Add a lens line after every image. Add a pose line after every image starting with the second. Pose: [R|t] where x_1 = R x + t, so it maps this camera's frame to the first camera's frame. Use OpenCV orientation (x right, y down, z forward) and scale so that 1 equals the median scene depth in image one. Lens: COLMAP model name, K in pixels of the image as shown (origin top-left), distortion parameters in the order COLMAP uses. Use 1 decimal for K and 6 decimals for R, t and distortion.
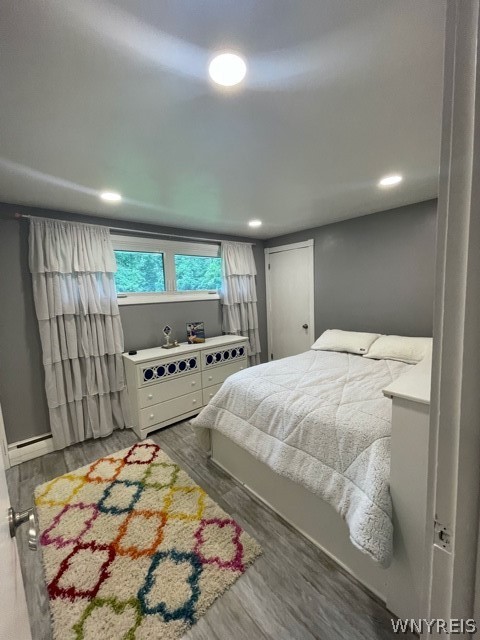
lens RADIAL K [[259.8, 0, 239.4], [0, 259.8, 320.3], [0, 0, 1]] dist [-0.000255, -0.000743]
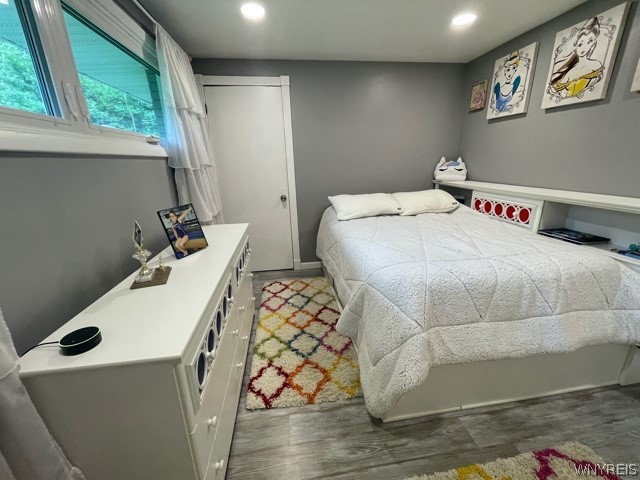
lens RADIAL K [[259.8, 0, 317.9], [0, 259.8, 236.5], [0, 0, 1]] dist [-0.000255, -0.000743]
pose [[0.533993, -0.212482, 0.818354, -0.516597], [0.099301, 0.976969, 0.188869, -0.000314], [-0.839637, -0.019591, 0.542794, 0.727563]]
